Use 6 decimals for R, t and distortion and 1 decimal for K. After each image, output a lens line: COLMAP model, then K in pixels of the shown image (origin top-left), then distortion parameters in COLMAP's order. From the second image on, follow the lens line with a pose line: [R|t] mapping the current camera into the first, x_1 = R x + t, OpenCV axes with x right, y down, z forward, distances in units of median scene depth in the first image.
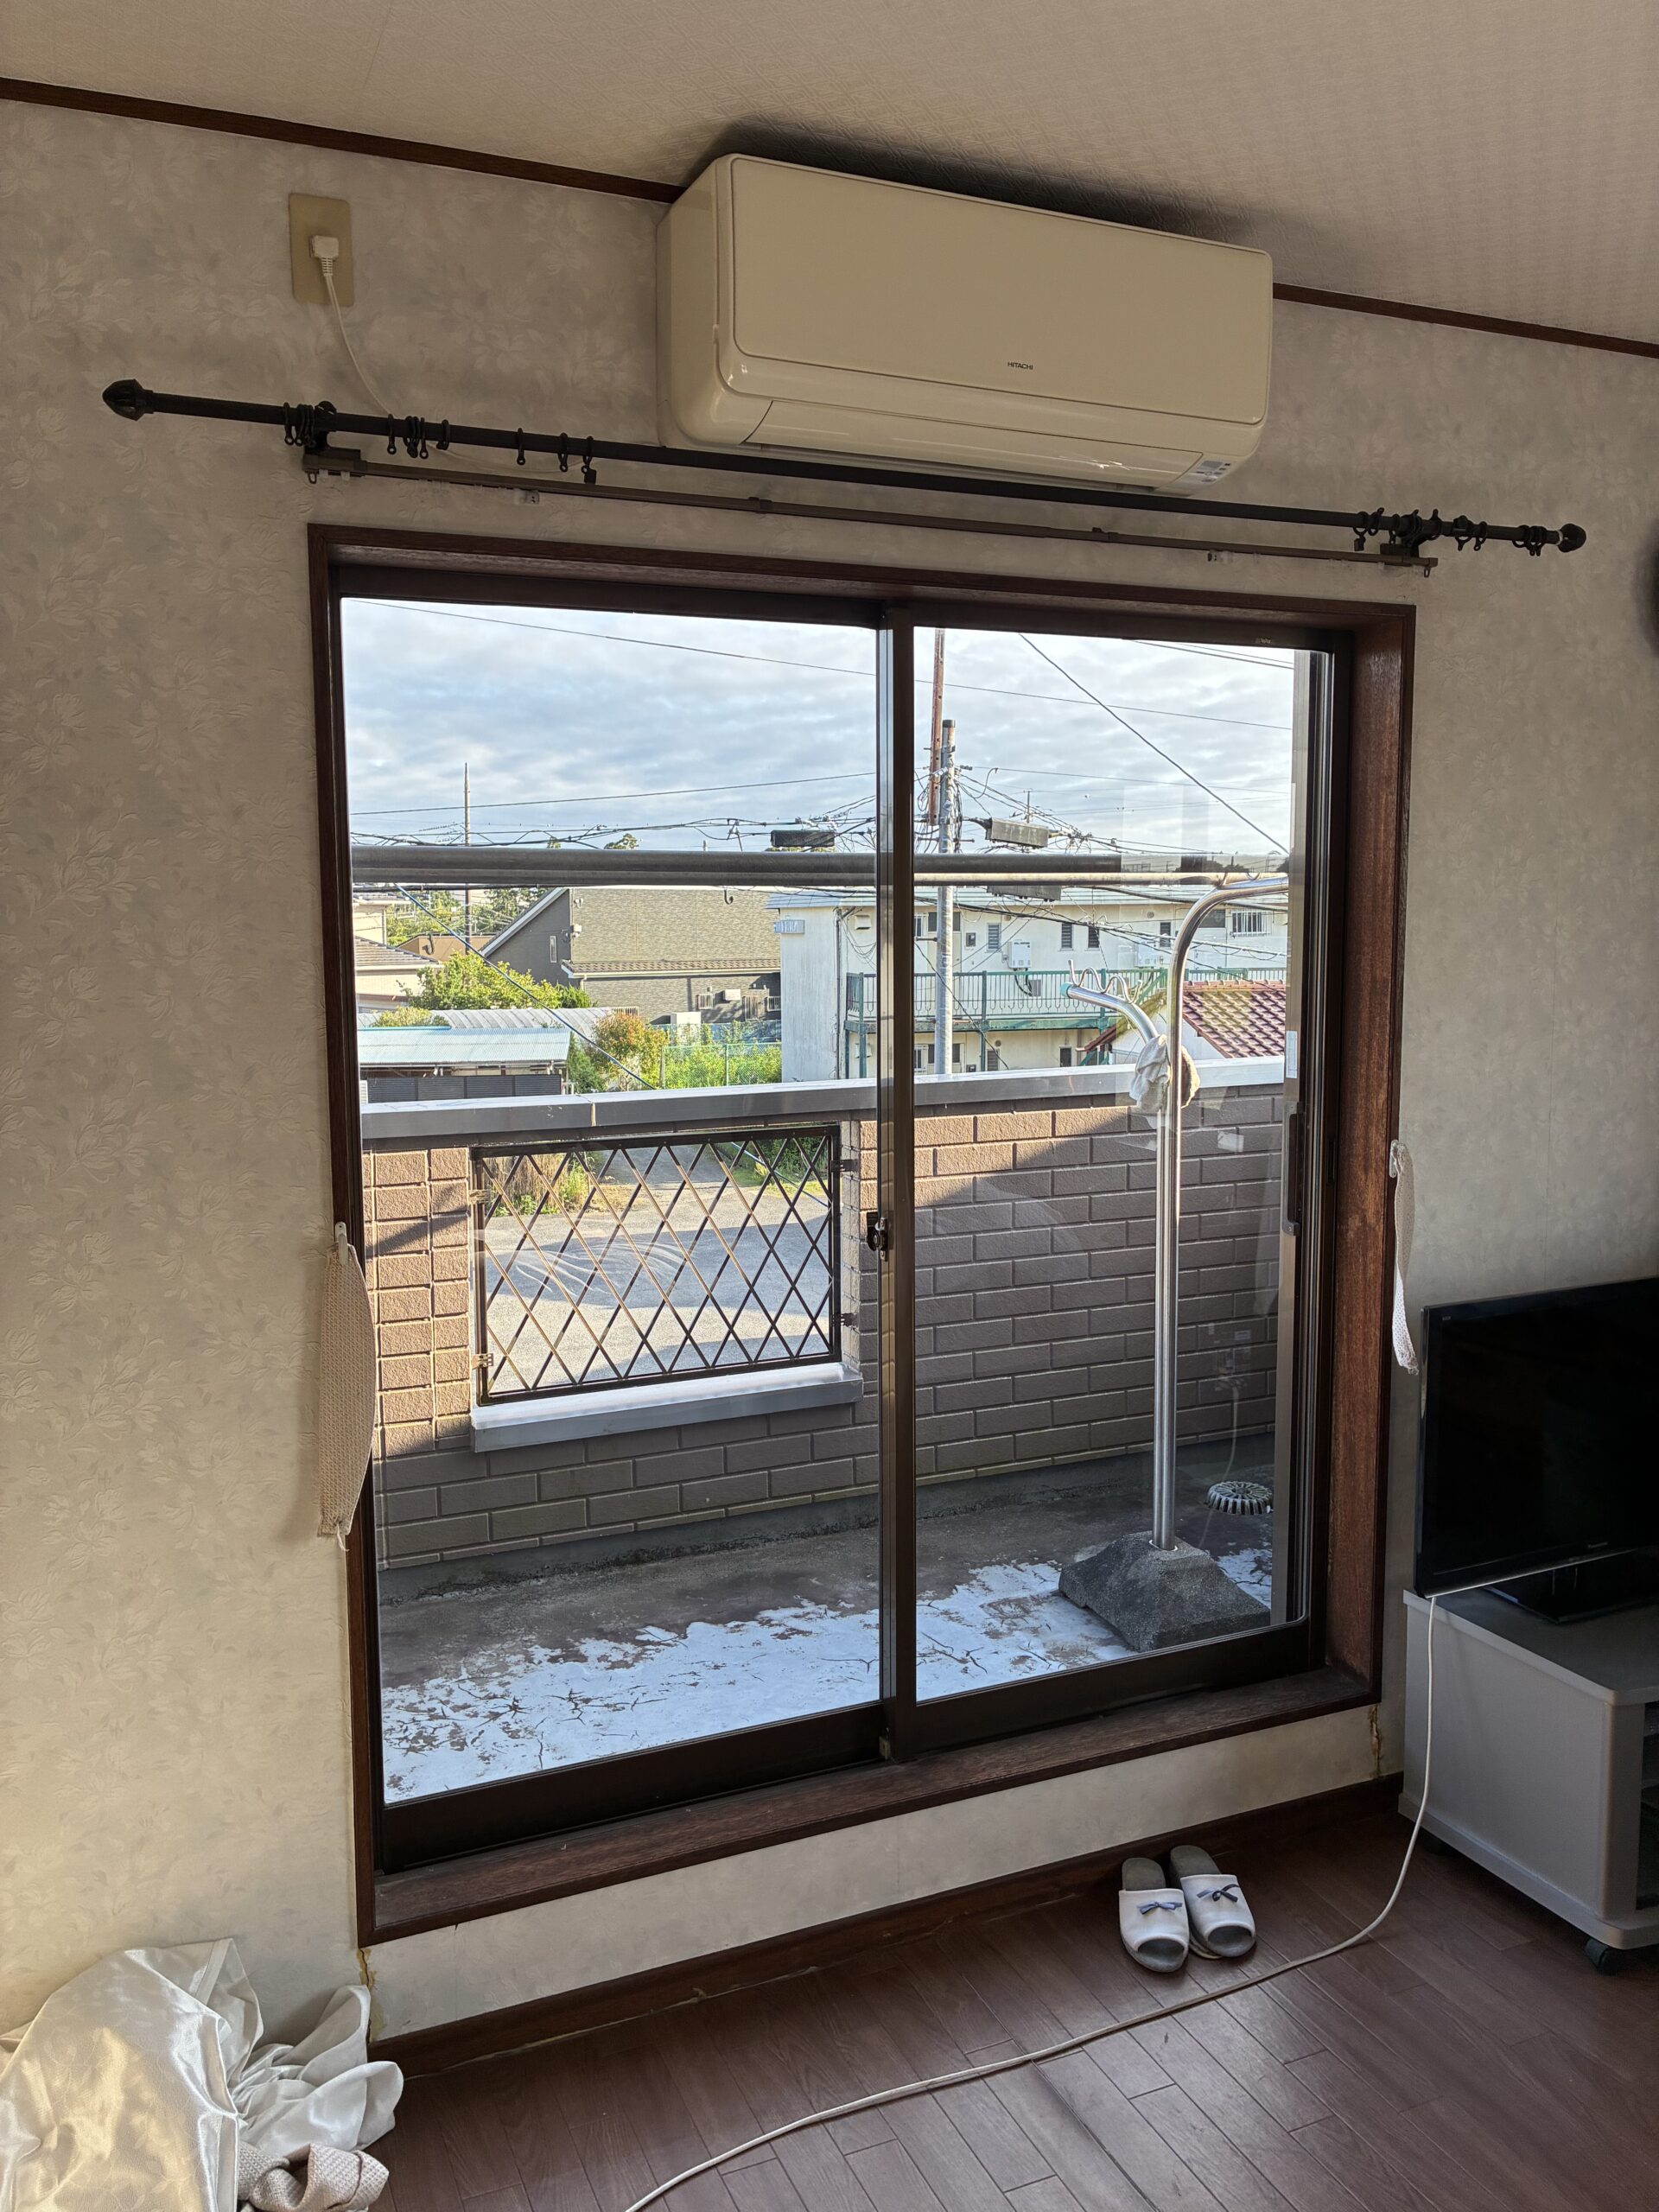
lens RADIAL K [[1669.1, 0, 820.9], [0, 1669.1, 1094.7], [0, 0, 1]] dist [0.044178, -0.038340]
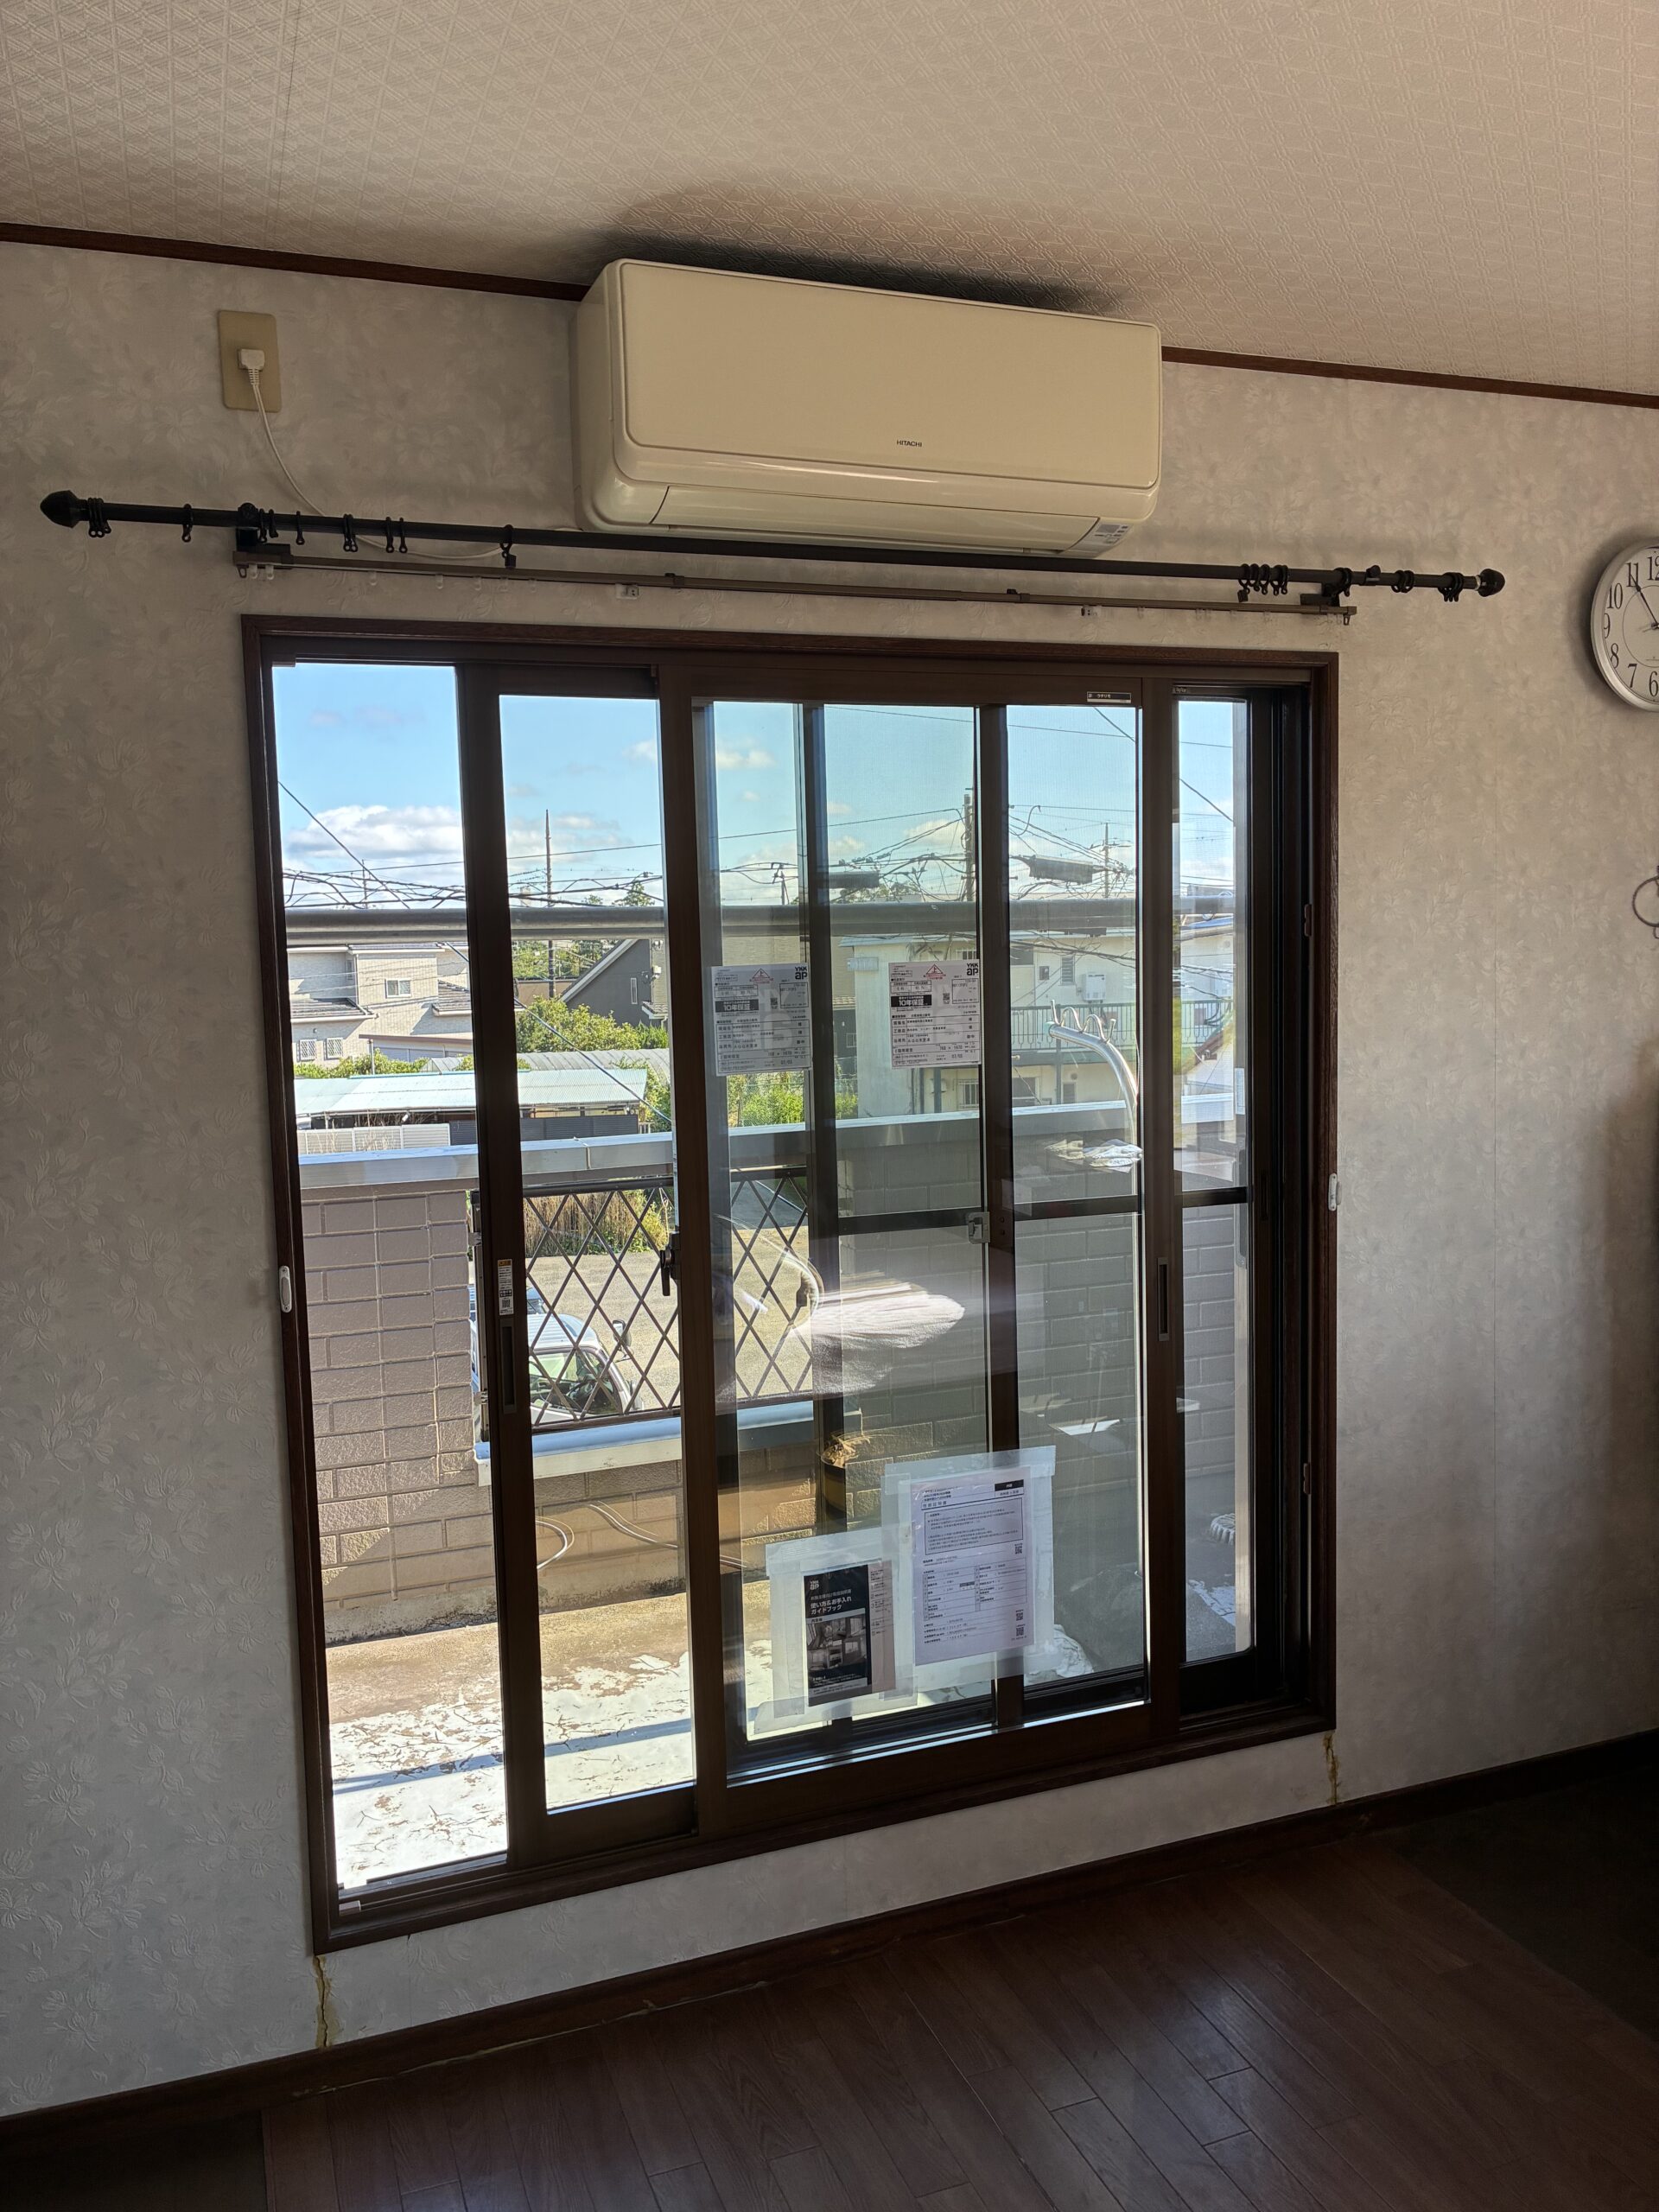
lens RADIAL K [[1680.2, 0, 829.5], [0, 1680.2, 1106.0], [0, 0, 1]] dist [0.028611, -0.002495]
pose [[0.998454, -0.014871, -0.053558, 0.096792], [0.014078, 0.999786, -0.015157, -0.003135], [0.053772, 0.014379, 0.998450, -0.041433]]
